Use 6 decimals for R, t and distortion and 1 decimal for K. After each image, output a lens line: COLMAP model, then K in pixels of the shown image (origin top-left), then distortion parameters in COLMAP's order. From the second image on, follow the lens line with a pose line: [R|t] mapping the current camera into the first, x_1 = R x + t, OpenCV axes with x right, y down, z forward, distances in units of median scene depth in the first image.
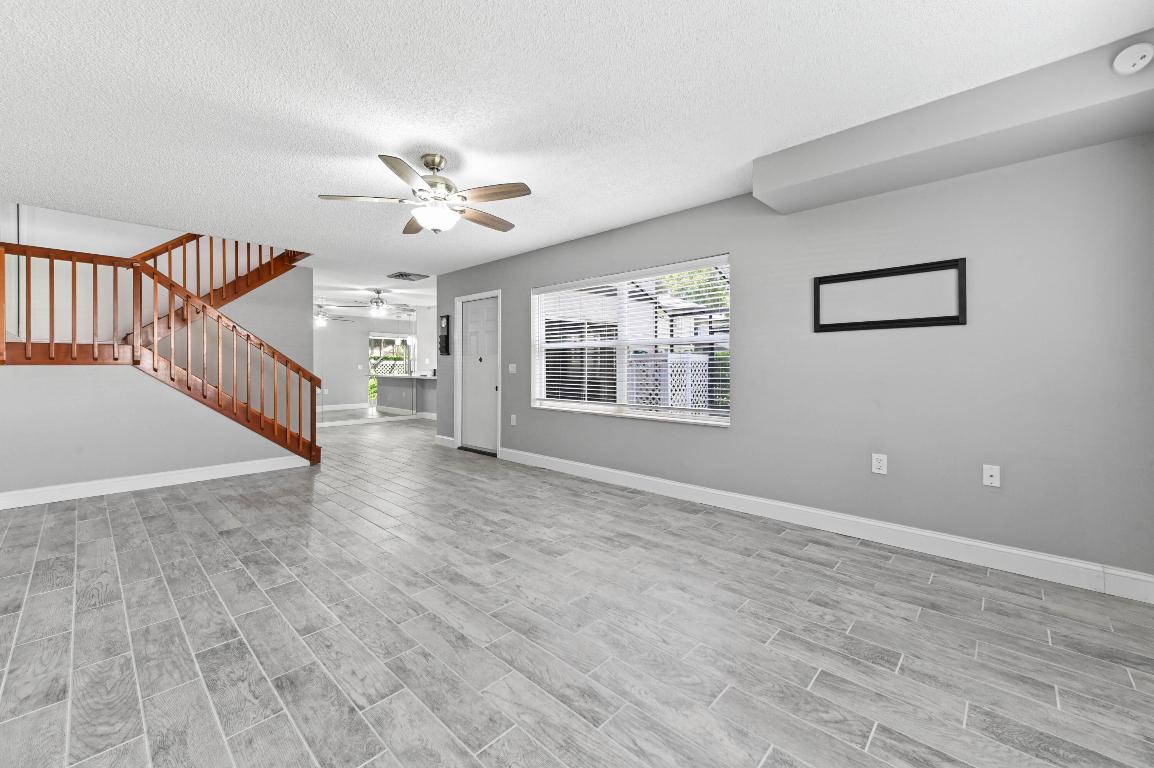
lens RADIAL K [[456.0, 0, 575.0], [0, 456.0, 375.9], [0, 0, 1]] dist [0.016302, -0.000586]
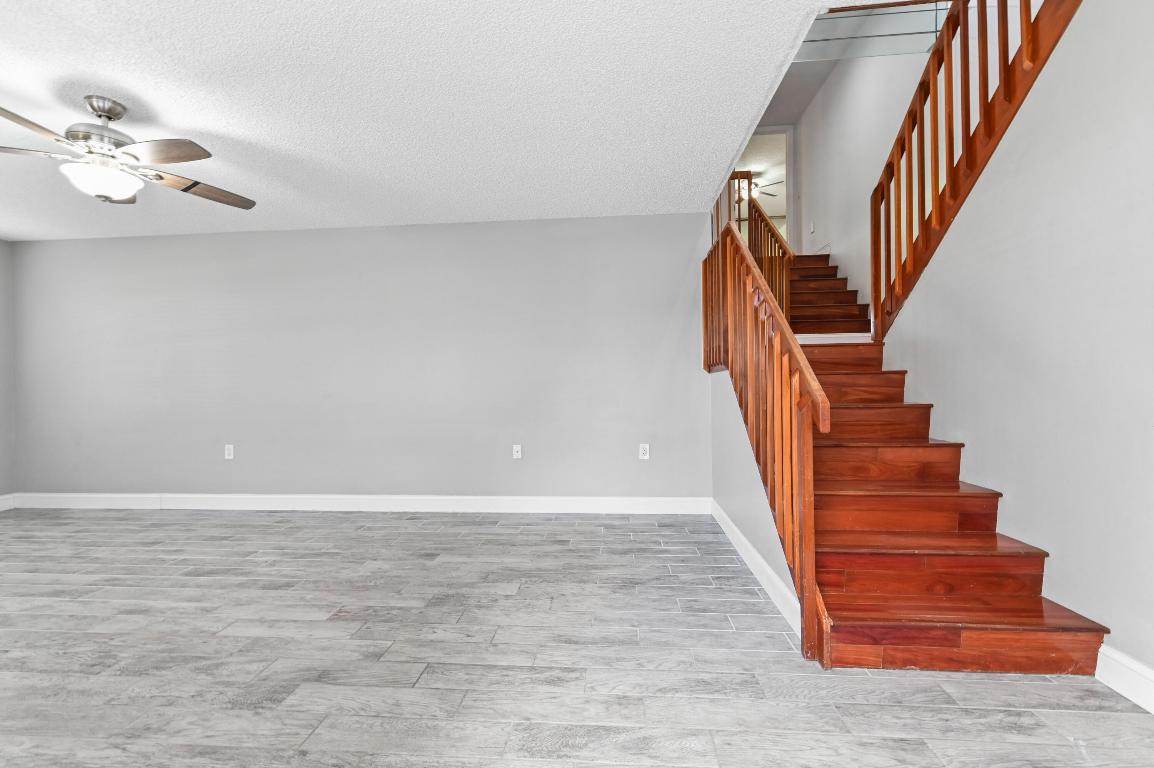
lens RADIAL K [[511.2, 0, 575.9], [0, 511.2, 381.7], [0, 0, 1]] dist [-0.000111, -0.000363]
pose [[-0.782542, 0.004769, -0.622580, -0.376159], [0.003419, 0.999989, 0.003363, -0.010292], [0.622589, 0.000502, -0.782549, 2.127040]]
